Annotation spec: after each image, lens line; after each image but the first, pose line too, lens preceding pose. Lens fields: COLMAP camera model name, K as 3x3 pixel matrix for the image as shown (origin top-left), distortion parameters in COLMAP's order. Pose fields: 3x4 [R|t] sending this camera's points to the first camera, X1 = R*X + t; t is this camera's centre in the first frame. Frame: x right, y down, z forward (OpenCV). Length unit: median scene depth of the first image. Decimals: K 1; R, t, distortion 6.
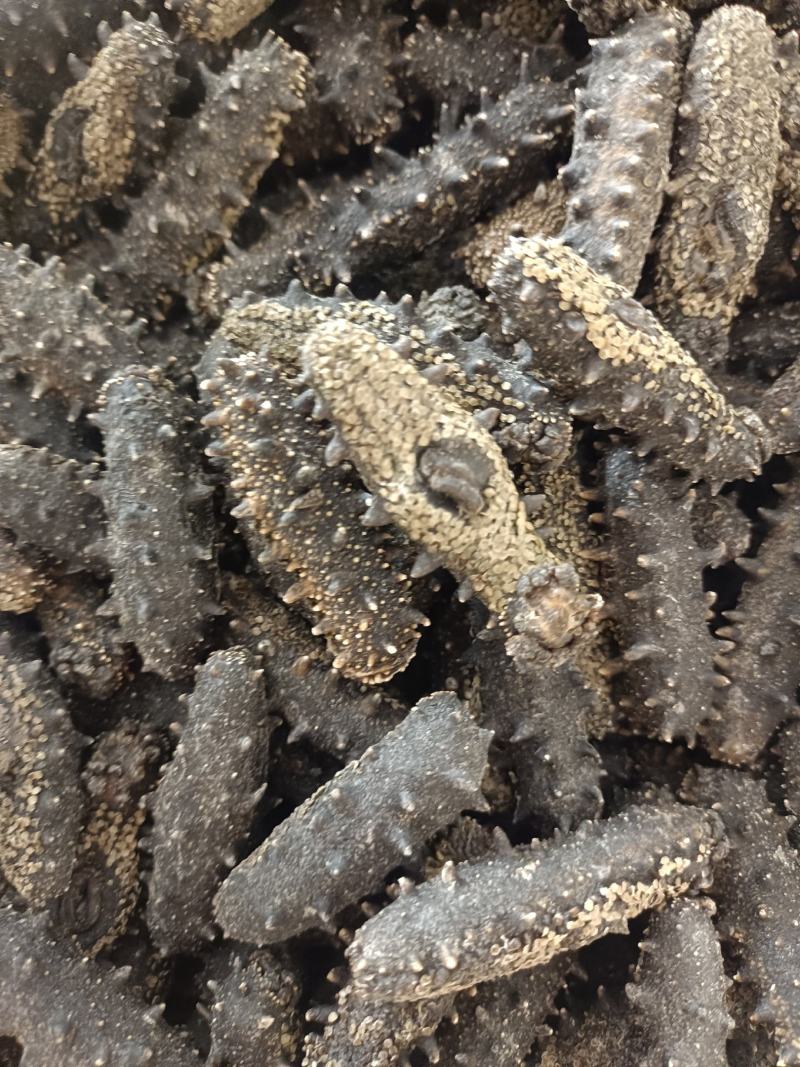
lens RADIAL K [[907.8, 0, 425.0], [0, 907.8, 509.2], [0, 0, 1]] dist [0.020793, -0.120900]
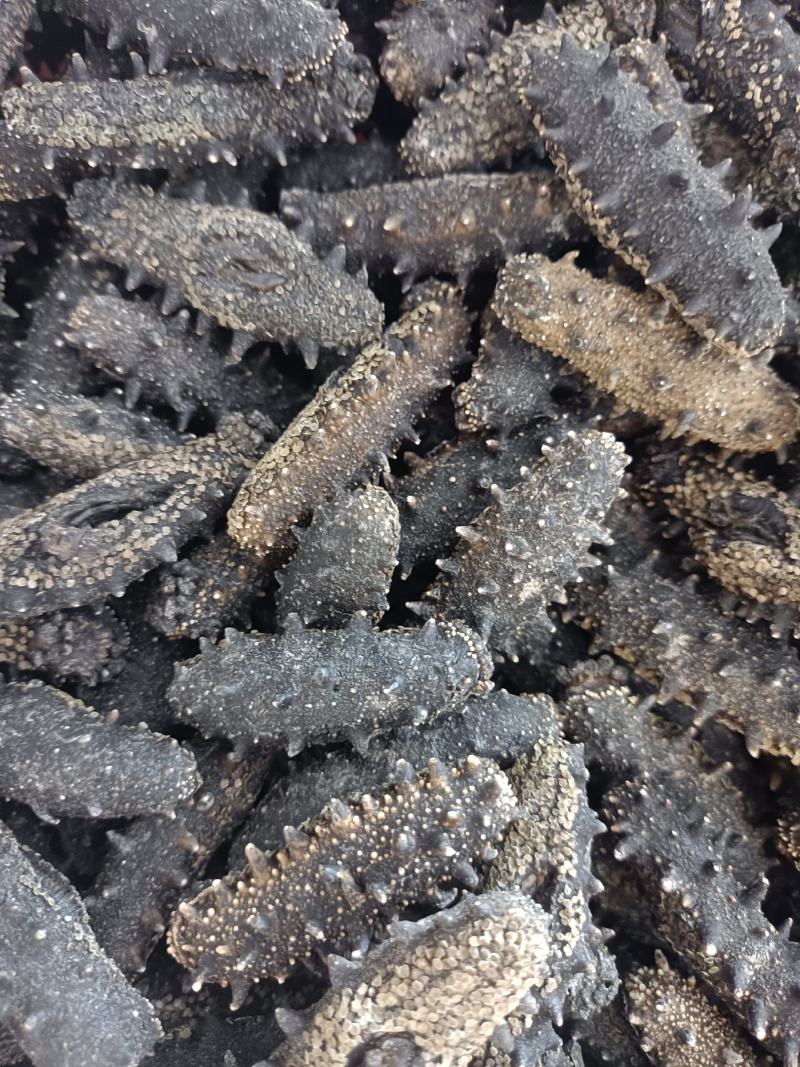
lens RADIAL K [[907.8, 0, 442.1], [0, 907.8, 497.4], [0, 0, 1]] dist [0.020793, -0.120900]
pose [[0.077804, 0.995286, -0.057892, -0.432892], [-0.995465, 0.080744, 0.050303, -0.165969], [0.054740, 0.053716, 0.997055, 0.082082]]
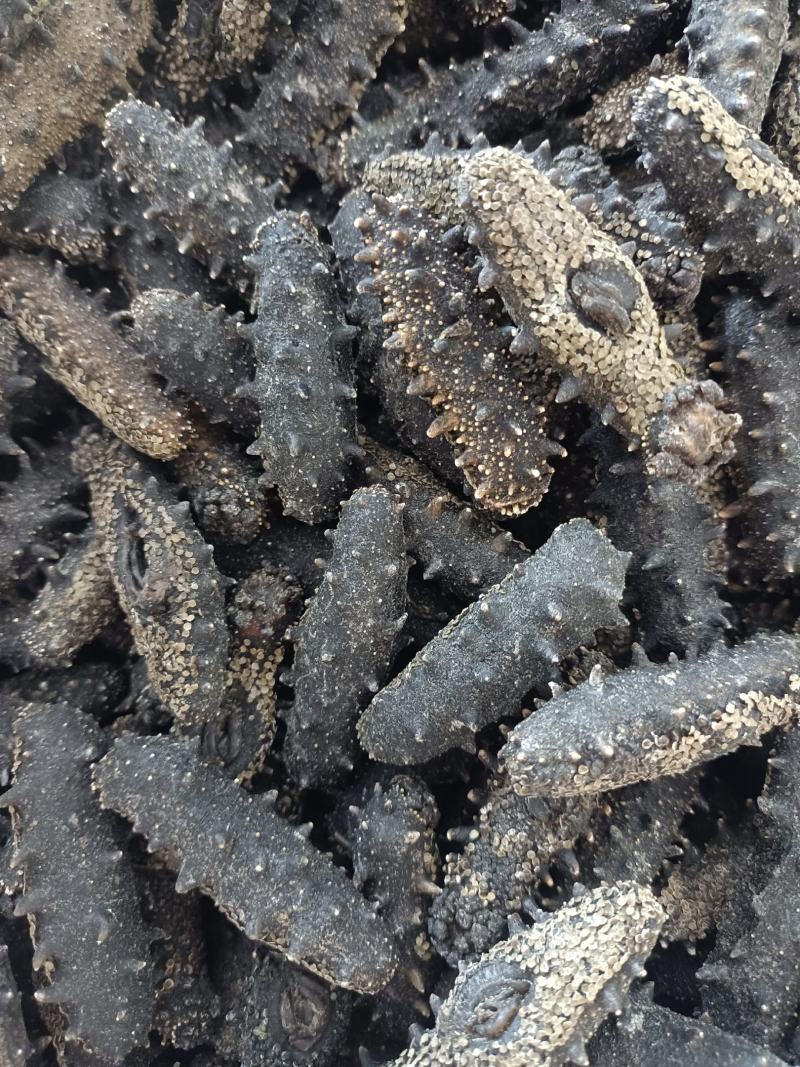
lens RADIAL K [[907.8, 0, 406.3], [0, 907.8, 535.1], [0, 0, 1]] dist [0.020793, -0.120900]
pose [[0.999951, -0.003834, -0.009175, -0.170074], [0.003875, 0.999982, 0.004500, 0.211925], [0.009158, -0.004535, 0.999948, -0.051821]]
